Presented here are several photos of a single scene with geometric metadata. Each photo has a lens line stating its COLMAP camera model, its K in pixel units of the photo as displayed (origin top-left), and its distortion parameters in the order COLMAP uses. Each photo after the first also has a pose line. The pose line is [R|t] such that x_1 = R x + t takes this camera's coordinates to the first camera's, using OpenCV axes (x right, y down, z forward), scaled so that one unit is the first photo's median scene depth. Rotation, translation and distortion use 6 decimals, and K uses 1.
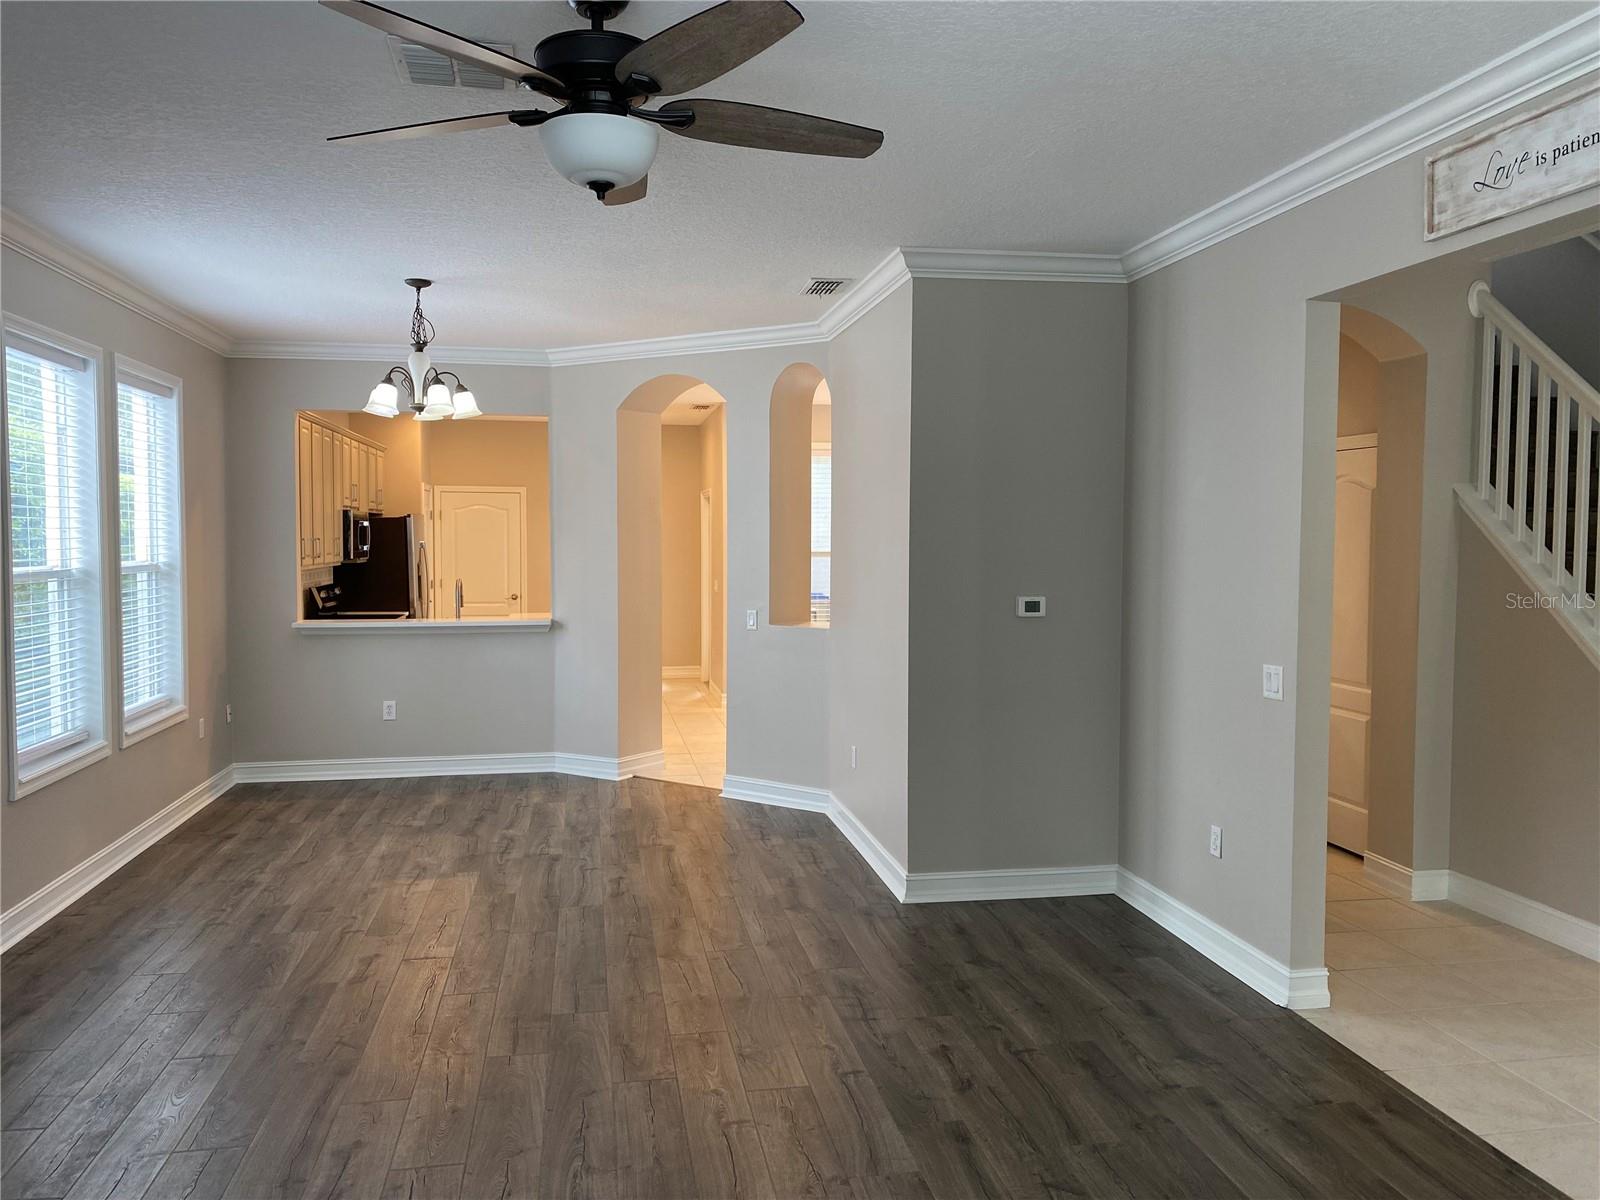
lens RADIAL K [[1209.7, 0, 806.3], [0, 1209.7, 589.0], [0, 0, 1]] dist [0.043350, -0.054885]
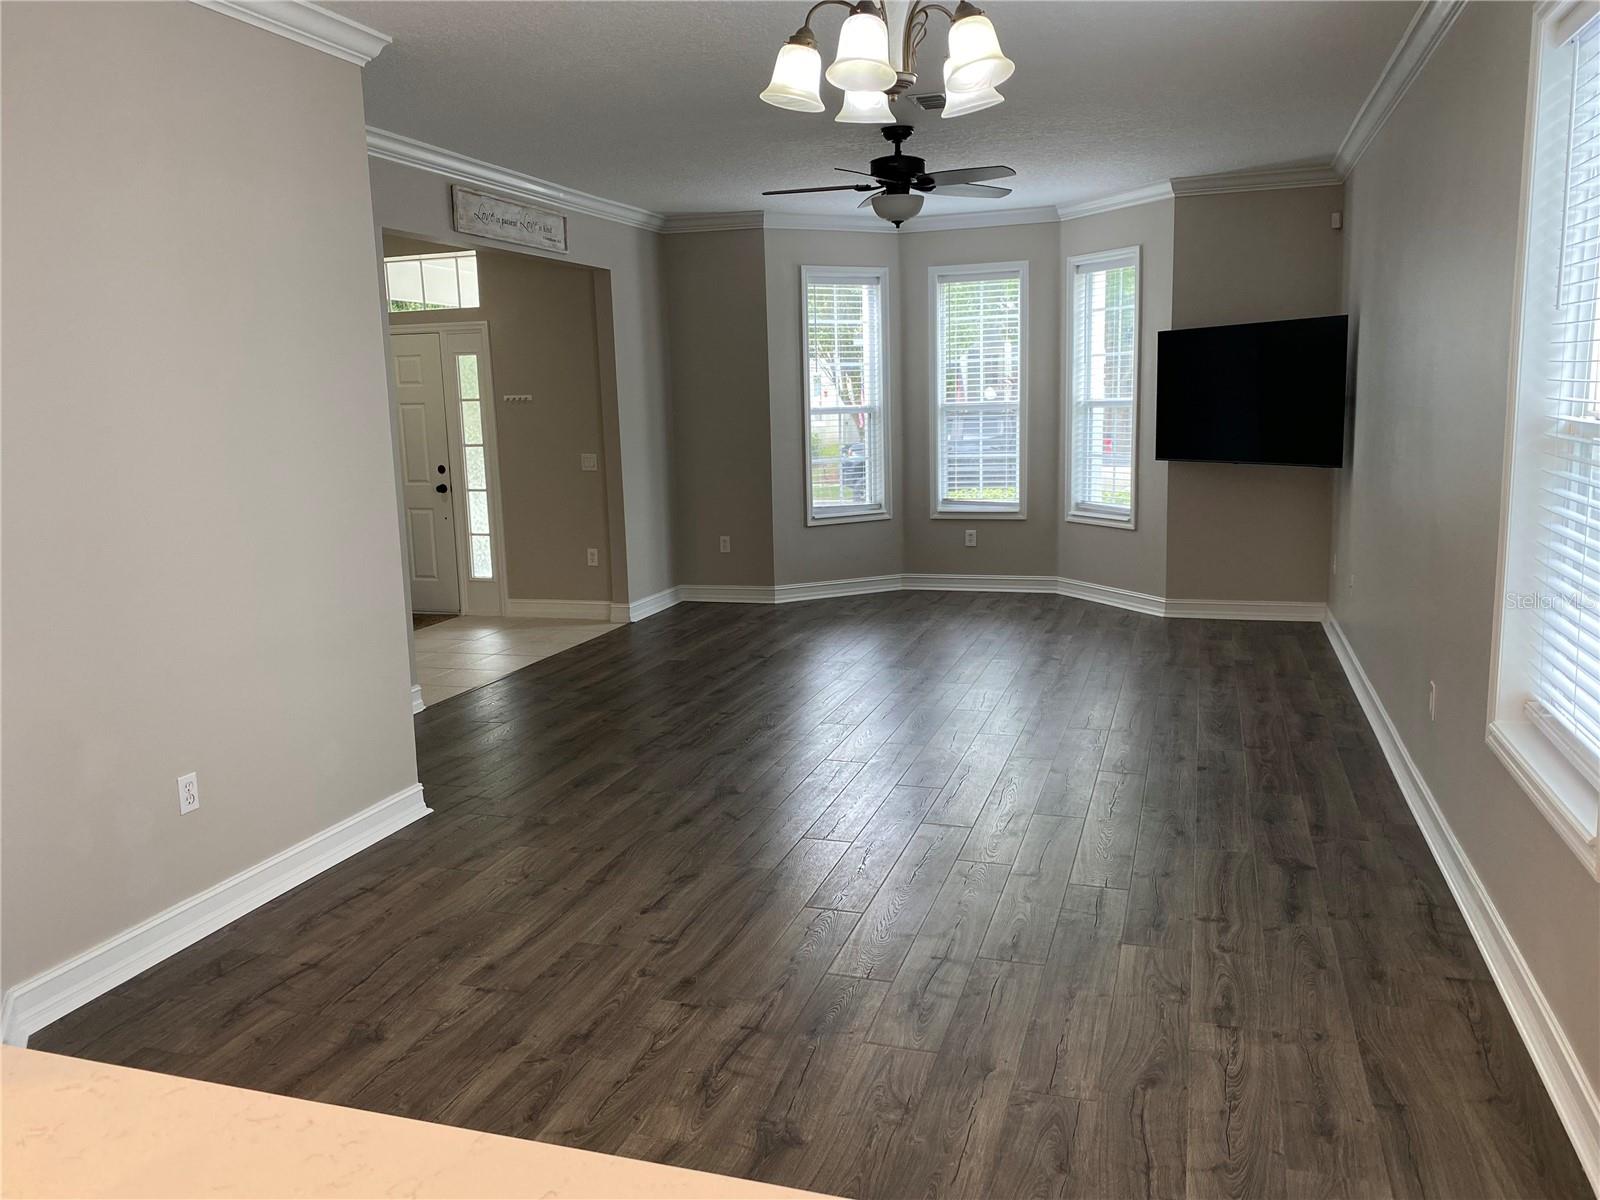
lens RADIAL K [[1209.7, 0, 805.7], [0, 1209.7, 597.0], [0, 0, 1]] dist [0.043350, -0.054885]
pose [[-0.878201, -0.058392, 0.474713, -0.568358], [0.046522, 0.977385, 0.206288, -0.062963], [-0.476023, 0.203247, -0.855624, 1.590514]]
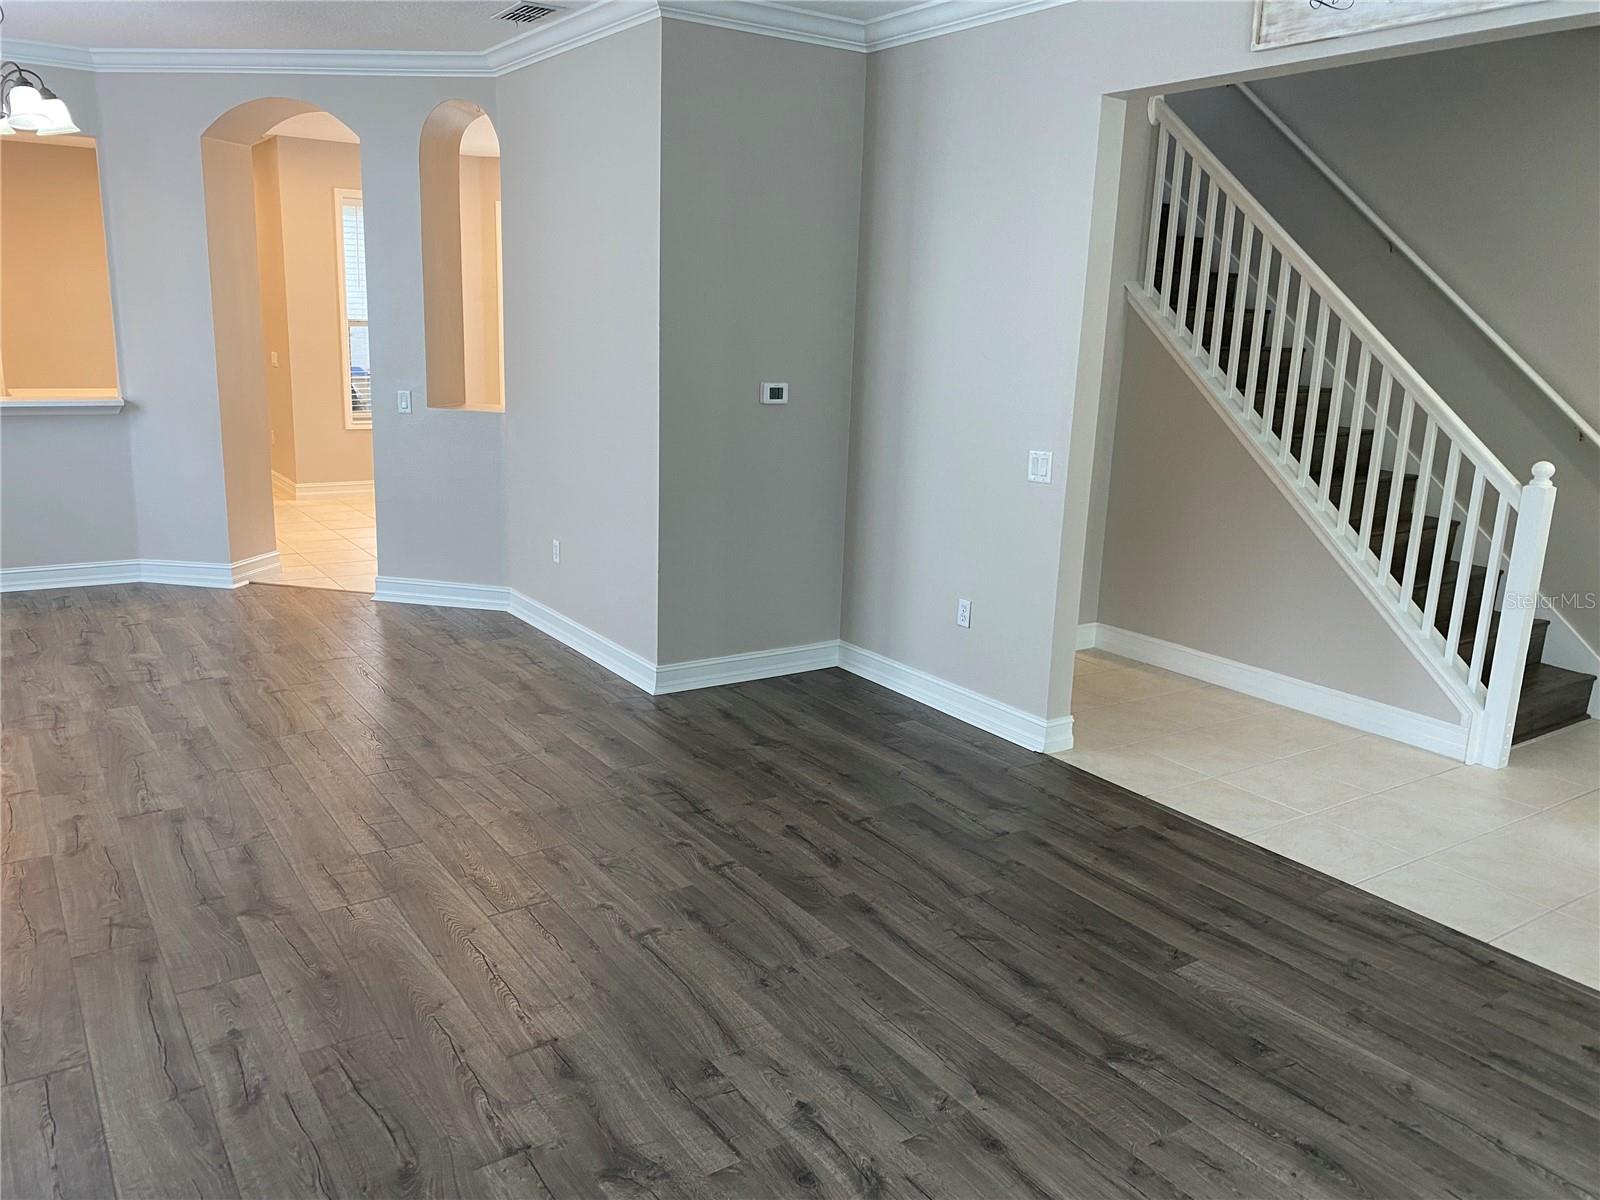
lens RADIAL K [[1209.7, 0, 801.9], [0, 1209.7, 592.8], [0, 0, 1]] dist [0.043350, -0.054885]
pose [[0.913744, -0.060615, 0.401743, -0.200305], [-0.014976, 0.983111, 0.182394, -0.005186], [-0.406014, -0.172678, 0.897405, 0.078340]]
